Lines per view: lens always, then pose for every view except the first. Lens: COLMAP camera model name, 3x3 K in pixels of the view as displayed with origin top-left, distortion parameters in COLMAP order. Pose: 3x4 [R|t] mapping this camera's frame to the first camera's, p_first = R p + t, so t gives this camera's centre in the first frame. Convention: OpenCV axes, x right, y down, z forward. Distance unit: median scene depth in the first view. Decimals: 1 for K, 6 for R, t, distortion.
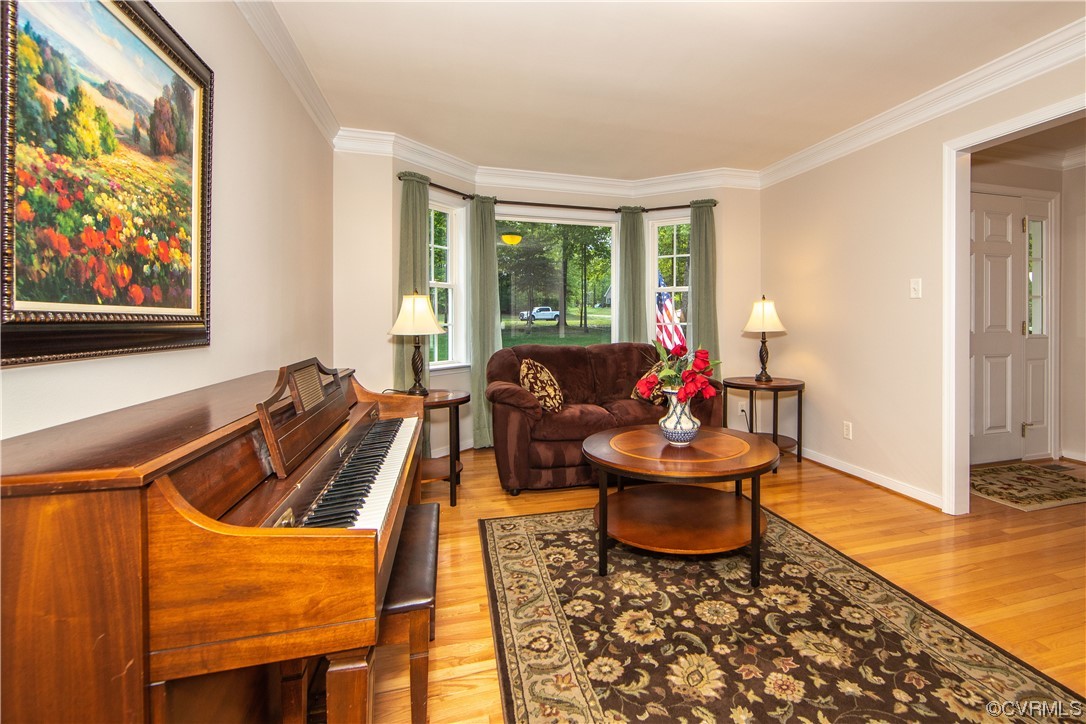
lens RADIAL K [[485.1, 0, 630.3], [0, 485.1, 323.6], [0, 0, 1]] dist [-0.008393, 0.000339]
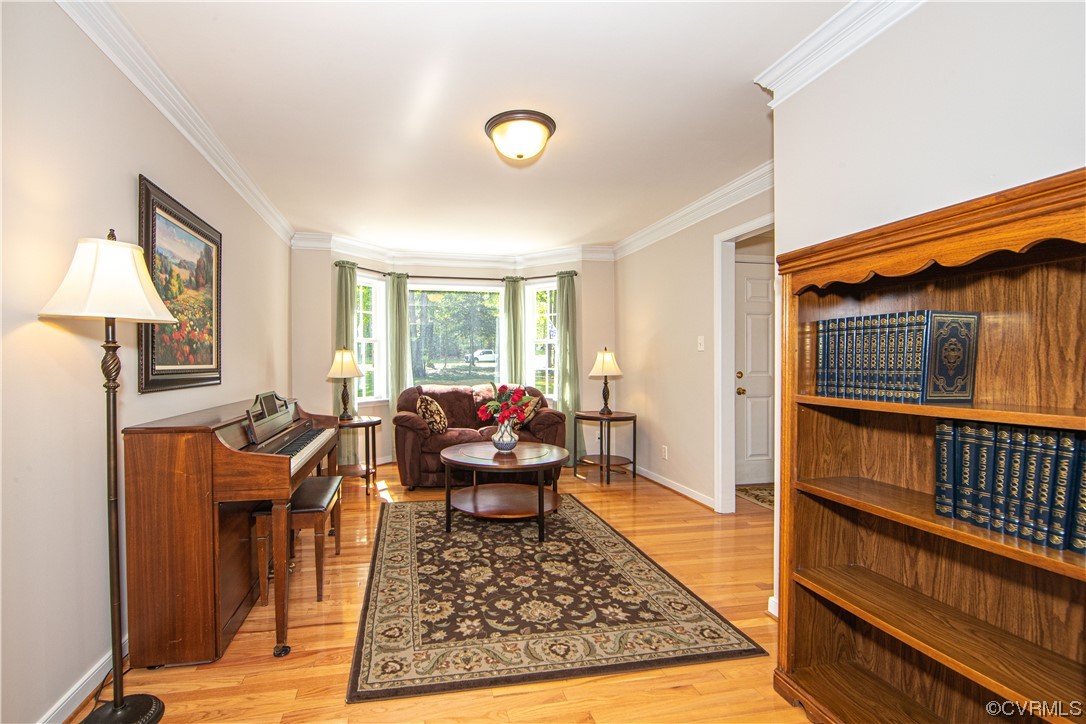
lens RADIAL K [[457.6, 0, 509.2], [0, 457.6, 369.6], [0, 0, 1]] dist [-0.011180, -0.000052]
pose [[0.992077, 0.000211, -0.125632, 0.397755], [0.000939, 0.999958, 0.009093, -0.023609], [0.125628, -0.009139, 0.992035, -0.534647]]
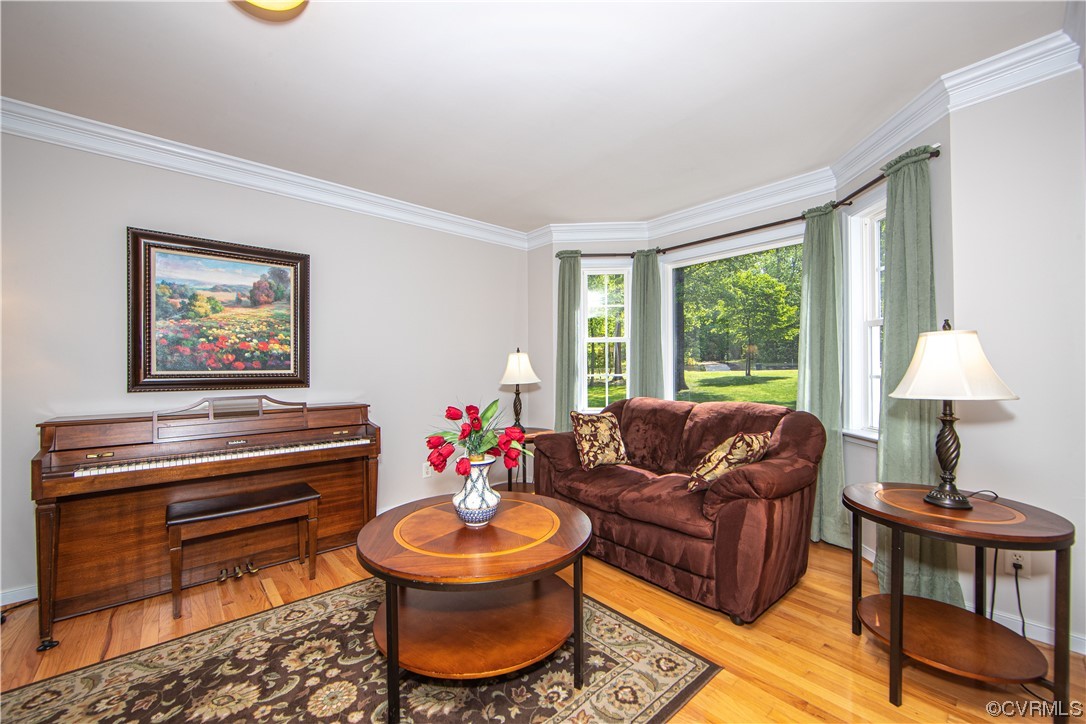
lens RADIAL K [[438.3, 0, 539.0], [0, 438.3, 366.5], [0, 0, 1]] dist [-0.001677, 0.000016]
pose [[0.387795, -0.002991, -0.921741, 1.171381], [-0.000554, 0.999994, -0.003479, -0.035101], [0.921746, 0.001860, 0.387791, 1.102209]]
